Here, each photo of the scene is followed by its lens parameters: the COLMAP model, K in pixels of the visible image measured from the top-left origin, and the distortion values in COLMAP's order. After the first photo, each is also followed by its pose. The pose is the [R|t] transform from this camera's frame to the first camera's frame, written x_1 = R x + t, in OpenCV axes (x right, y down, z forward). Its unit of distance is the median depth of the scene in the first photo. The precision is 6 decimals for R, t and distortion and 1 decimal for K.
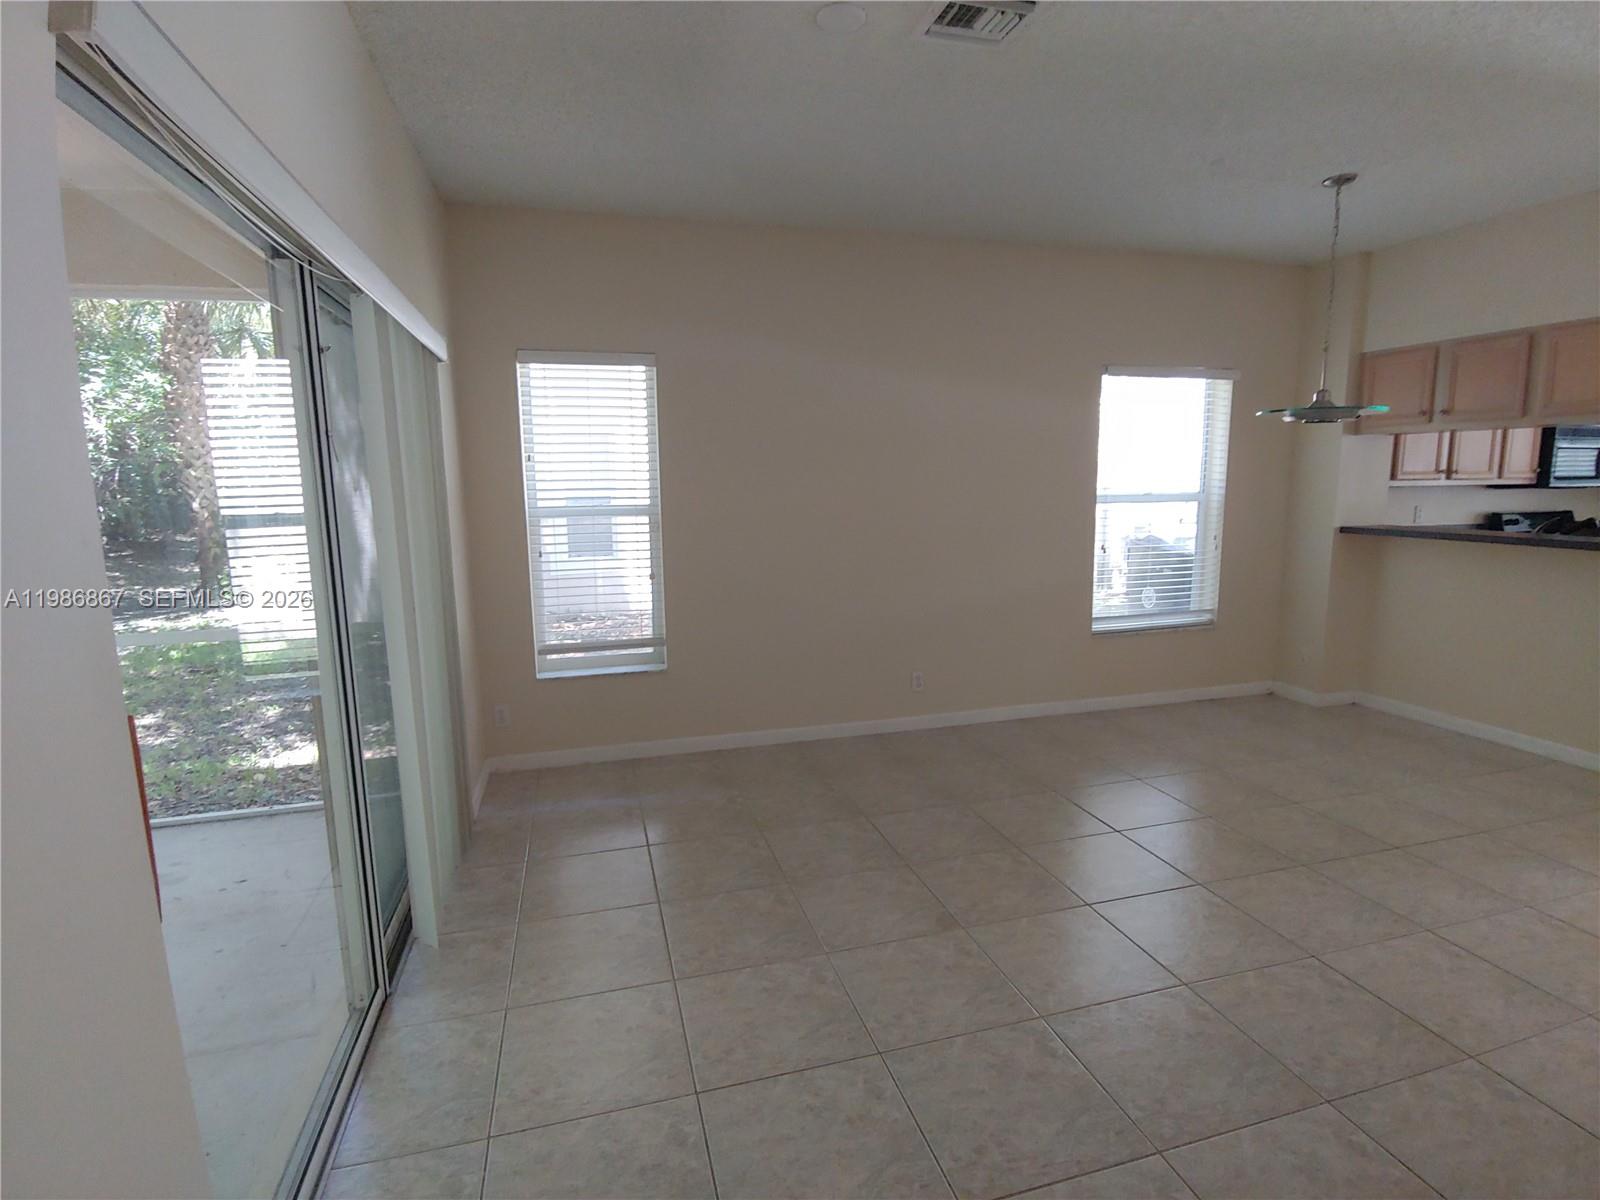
lens RADIAL K [[788.5, 0, 800.0], [0, 788.5, 600.0], [0, 0, 1]] dist [-0.001946, -0.000725]
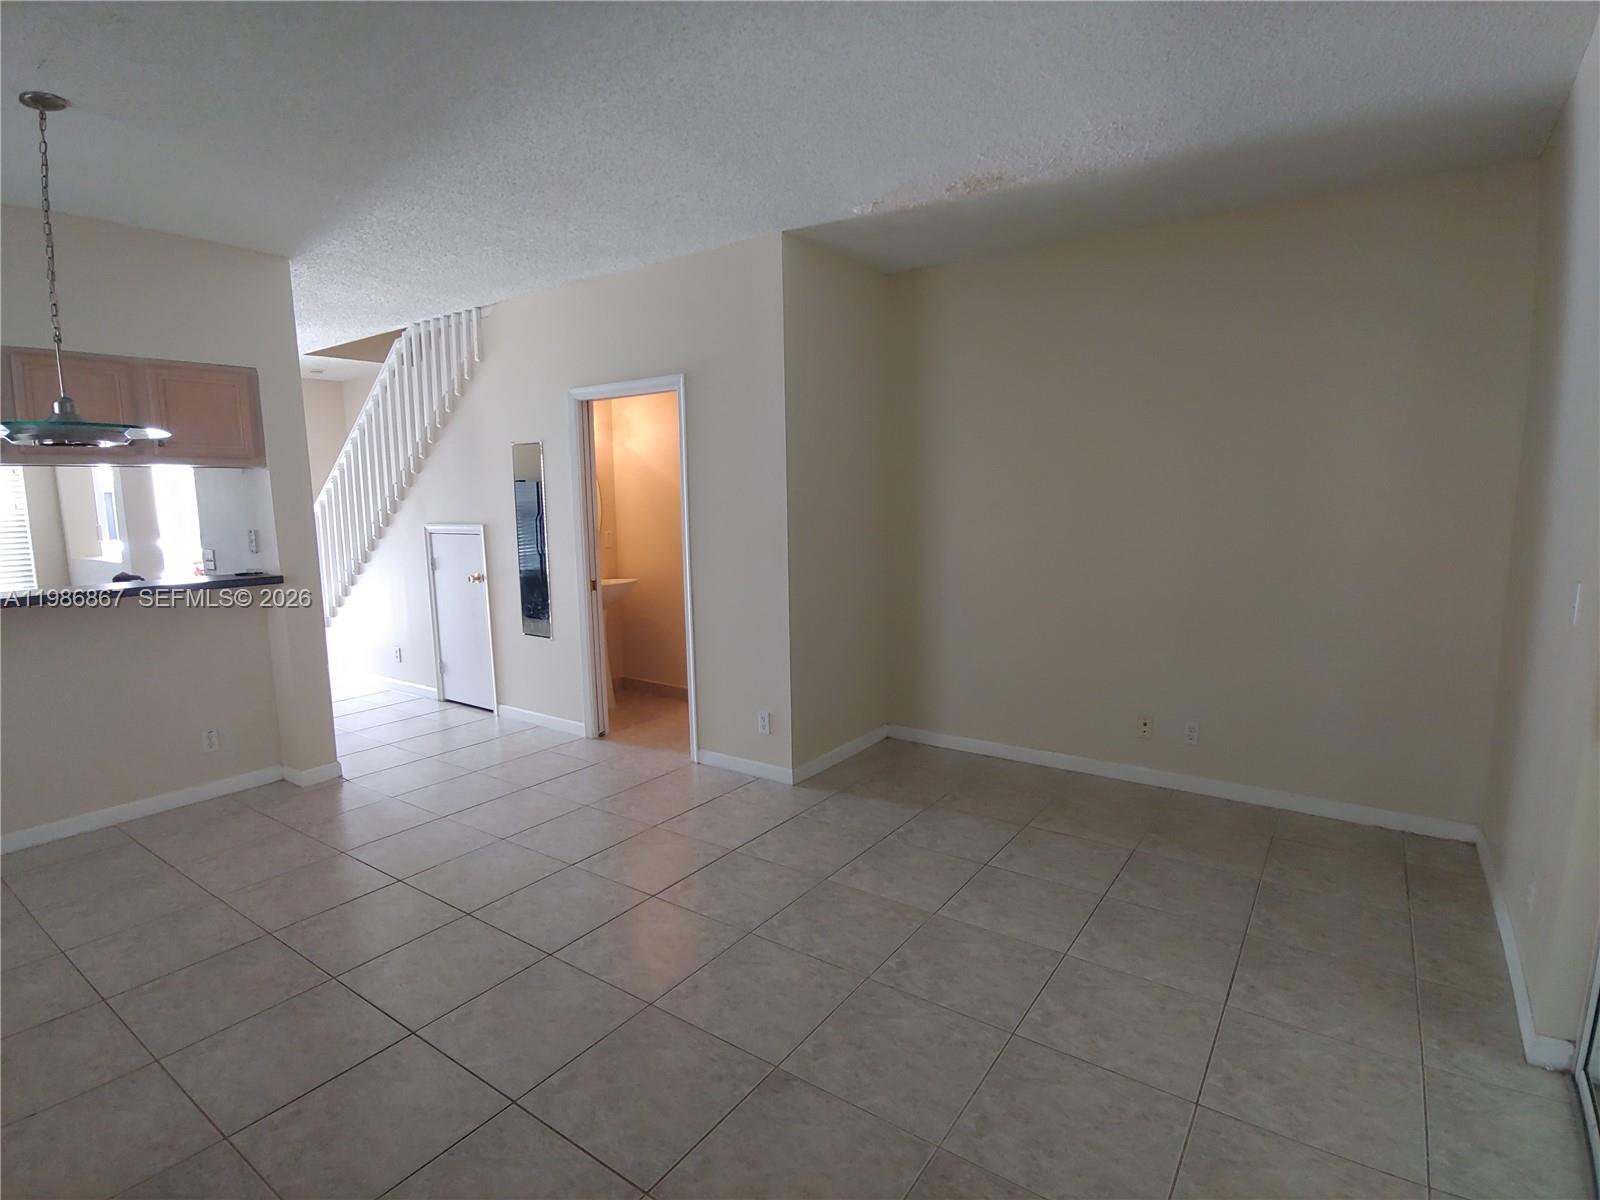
lens RADIAL K [[788.5, 0, 800.0], [0, 788.5, 600.0], [0, 0, 1]] dist [-0.001946, -0.000725]
pose [[-0.628967, -0.081772, 0.773120, -0.471228], [0.130571, 0.969216, 0.208738, -0.260030], [-0.766389, 0.232236, -0.598928, 1.597332]]
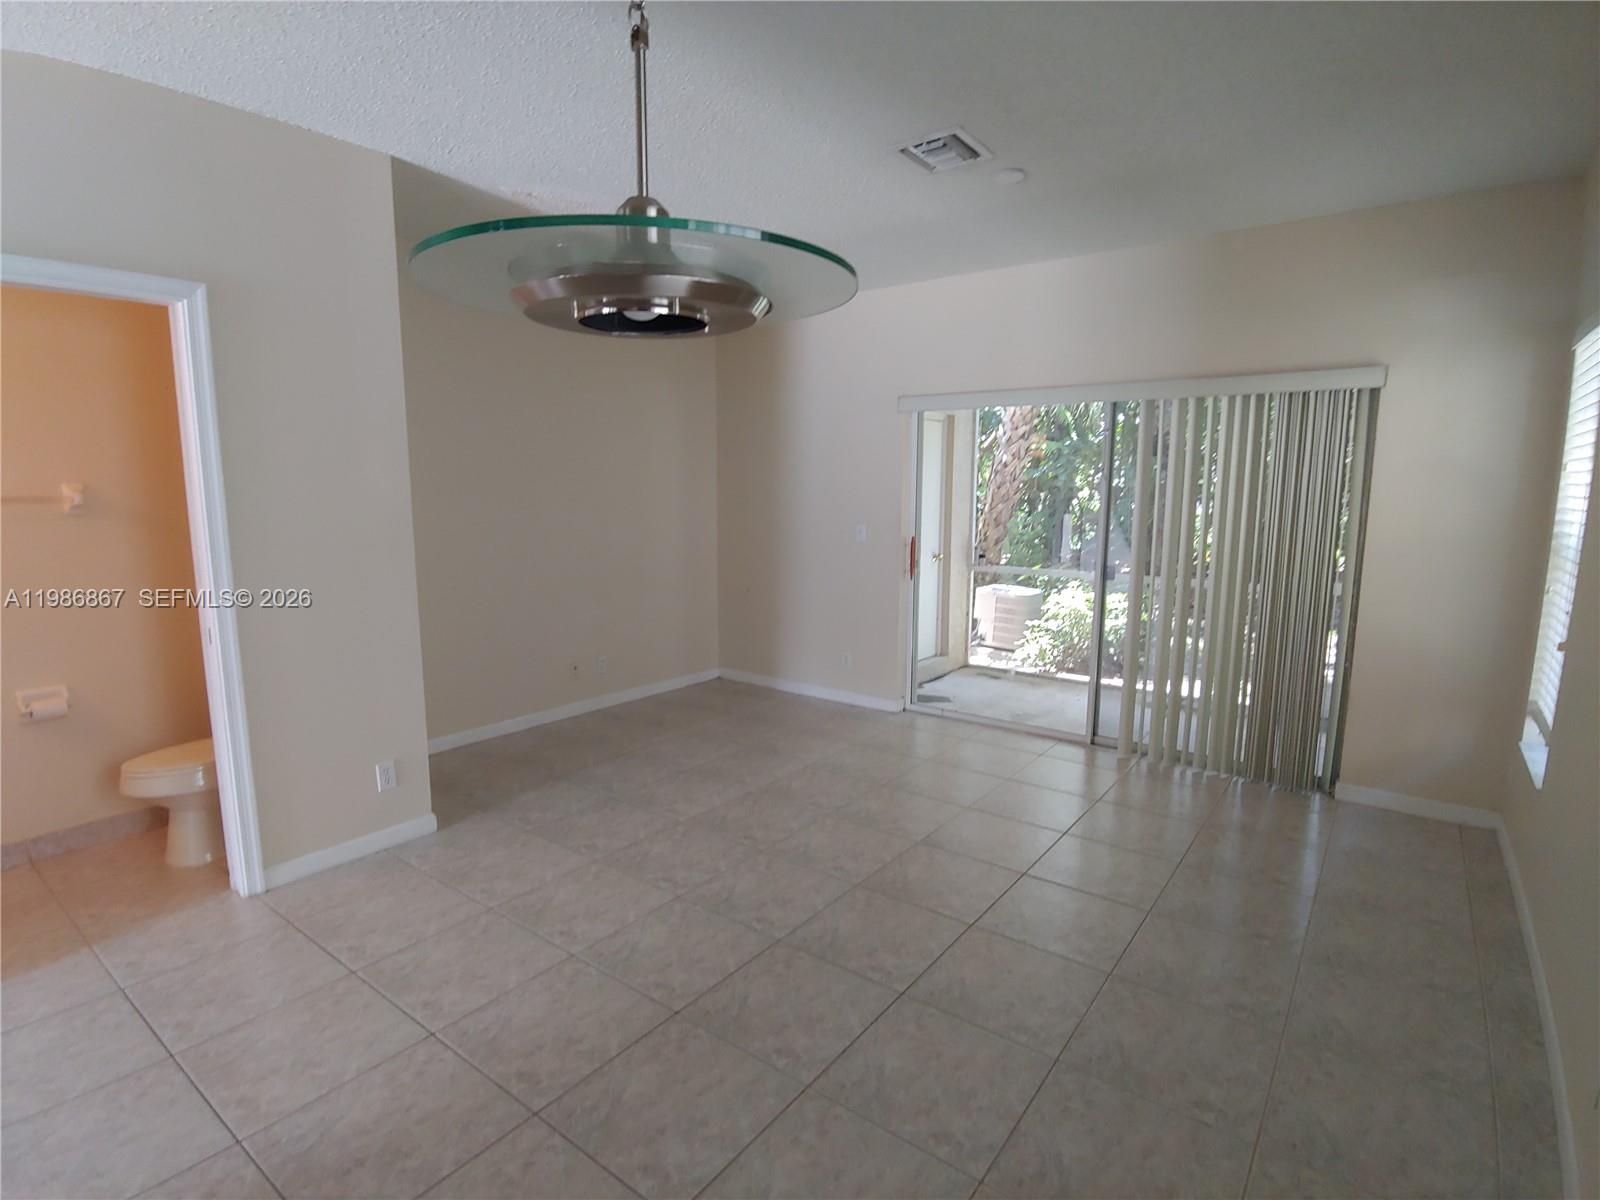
lens RADIAL K [[788.5, 0, 800.0], [0, 788.5, 600.0], [0, 0, 1]] dist [-0.001946, -0.000725]
pose [[-0.798405, 0.084201, -0.596205, 1.284644], [-0.086556, 0.963840, 0.252033, -0.348236], [0.595867, 0.252829, -0.762246, 2.108982]]
